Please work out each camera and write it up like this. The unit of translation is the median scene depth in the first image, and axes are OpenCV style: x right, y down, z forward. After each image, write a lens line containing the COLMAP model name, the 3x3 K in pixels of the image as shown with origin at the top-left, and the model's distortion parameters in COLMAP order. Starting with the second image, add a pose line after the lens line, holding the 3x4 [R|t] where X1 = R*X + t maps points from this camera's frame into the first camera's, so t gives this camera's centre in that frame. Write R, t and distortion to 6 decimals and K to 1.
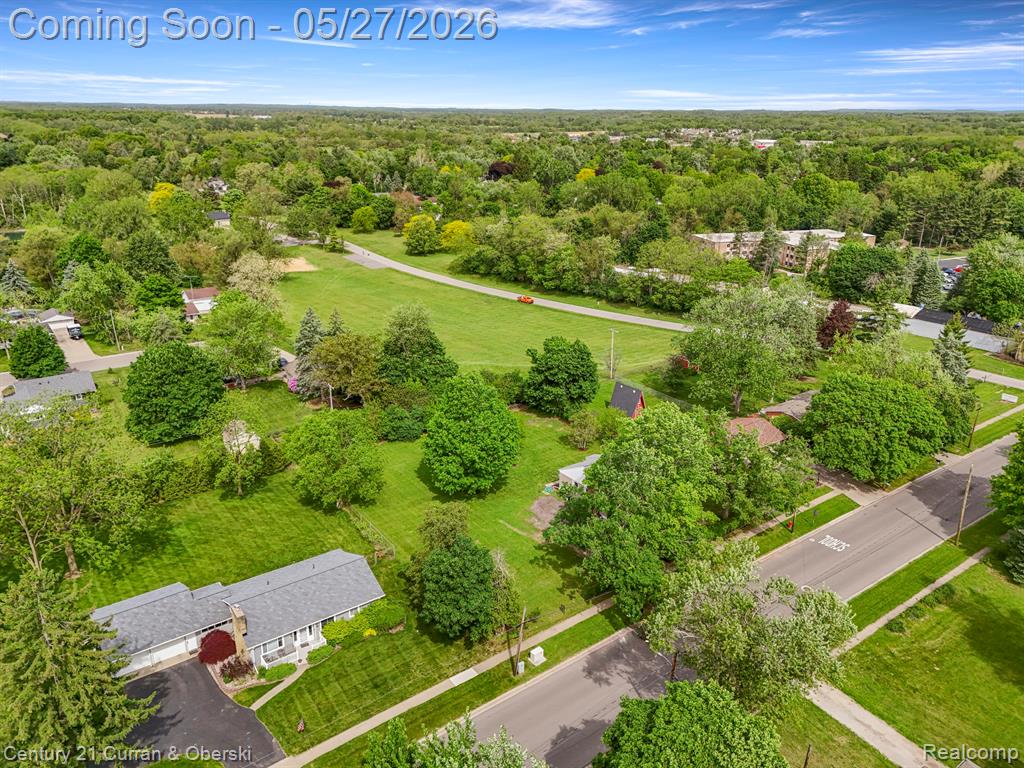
lens RADIAL K [[748.2, 0, 512.0], [0, 748.2, 384.0], [0, 0, 1]] dist [0.071286, -0.052648]
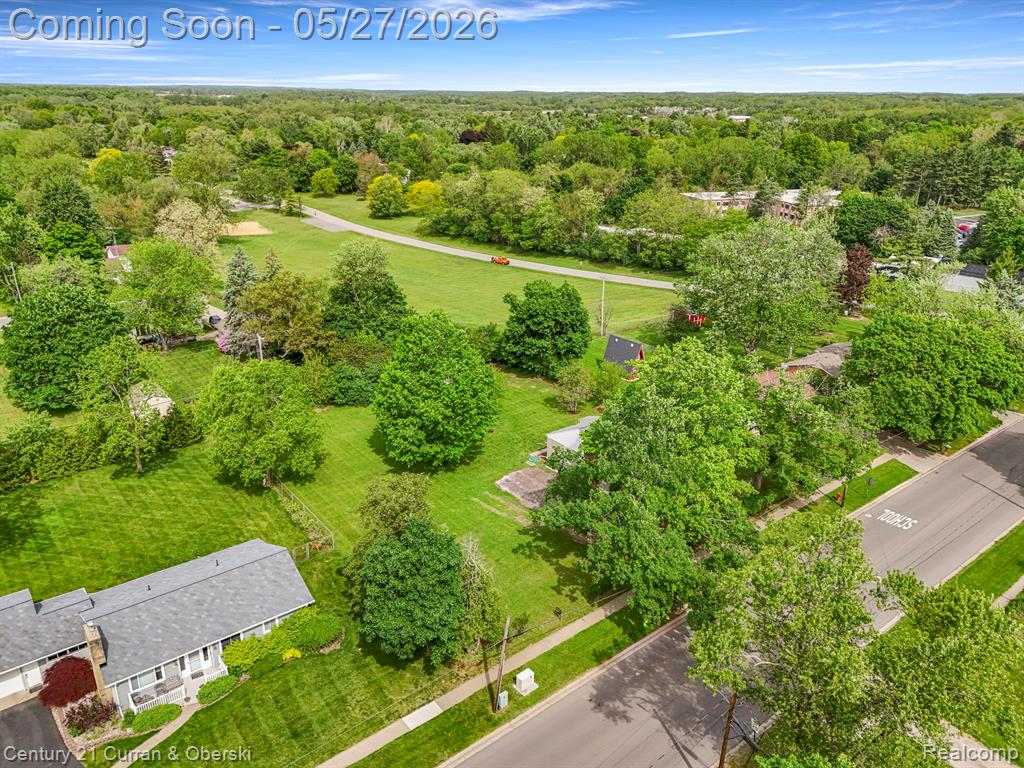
lens RADIAL K [[748.2, 0, 512.0], [0, 748.2, 384.0], [0, 0, 1]] dist [0.071286, -0.052648]
pose [[0.999377, -0.011954, 0.033209, -0.000077], [0.011299, 0.999739, 0.019846, 0.036897], [-0.033437, -0.019459, 0.999251, 0.169345]]
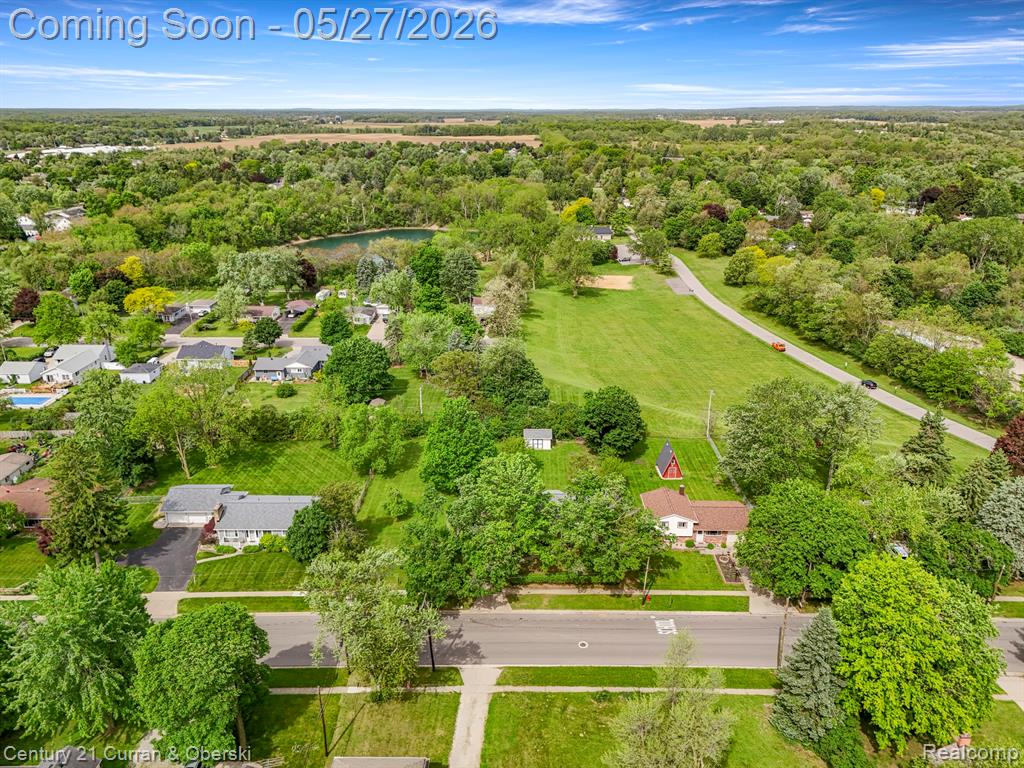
lens RADIAL K [[748.2, 0, 512.0], [0, 748.2, 384.0], [0, 0, 1]] dist [0.071286, -0.052648]
pose [[0.801662, 0.196535, -0.564545, 0.586870], [-0.197767, 0.978424, 0.059787, -0.106148], [0.564115, 0.063719, 0.823234, -0.007590]]
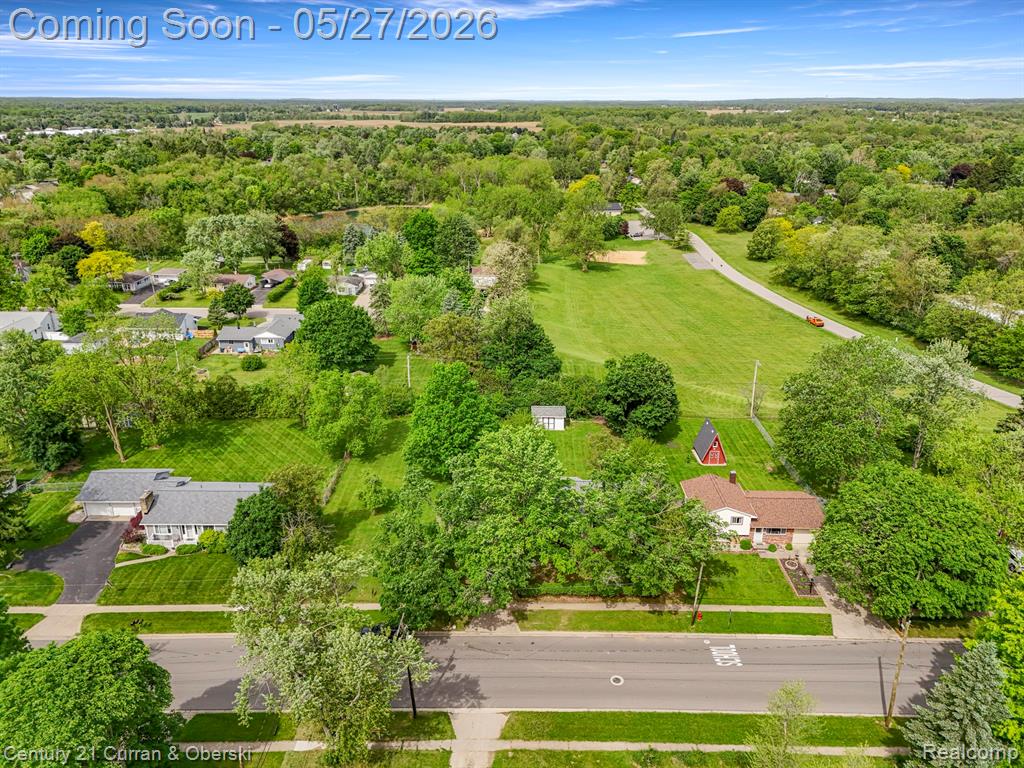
lens RADIAL K [[757.9, 0, 512.0], [0, 757.9, 384.0], [0, 0, 1]] dist [0.056431, -0.034192]
pose [[0.801070, 0.202915, -0.563127, 0.480289], [-0.201565, 0.977288, 0.065419, -0.056026], [0.563611, 0.061101, 0.823777, 0.147029]]
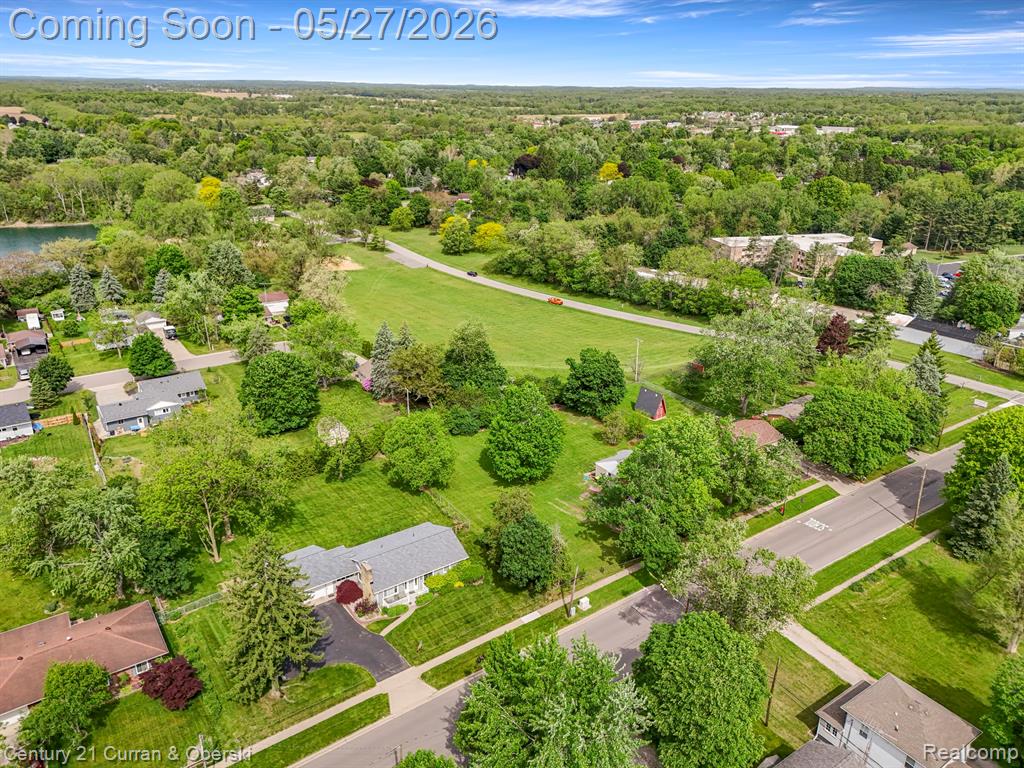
lens RADIAL K [[748.2, 0, 512.0], [0, 748.2, 384.0], [0, 0, 1]] dist [0.071286, -0.052648]
pose [[0.999727, 0.011764, -0.020196, -0.043119], [-0.011214, 0.999569, 0.027119, -0.038873], [0.020507, -0.026885, 0.999428, -0.196204]]
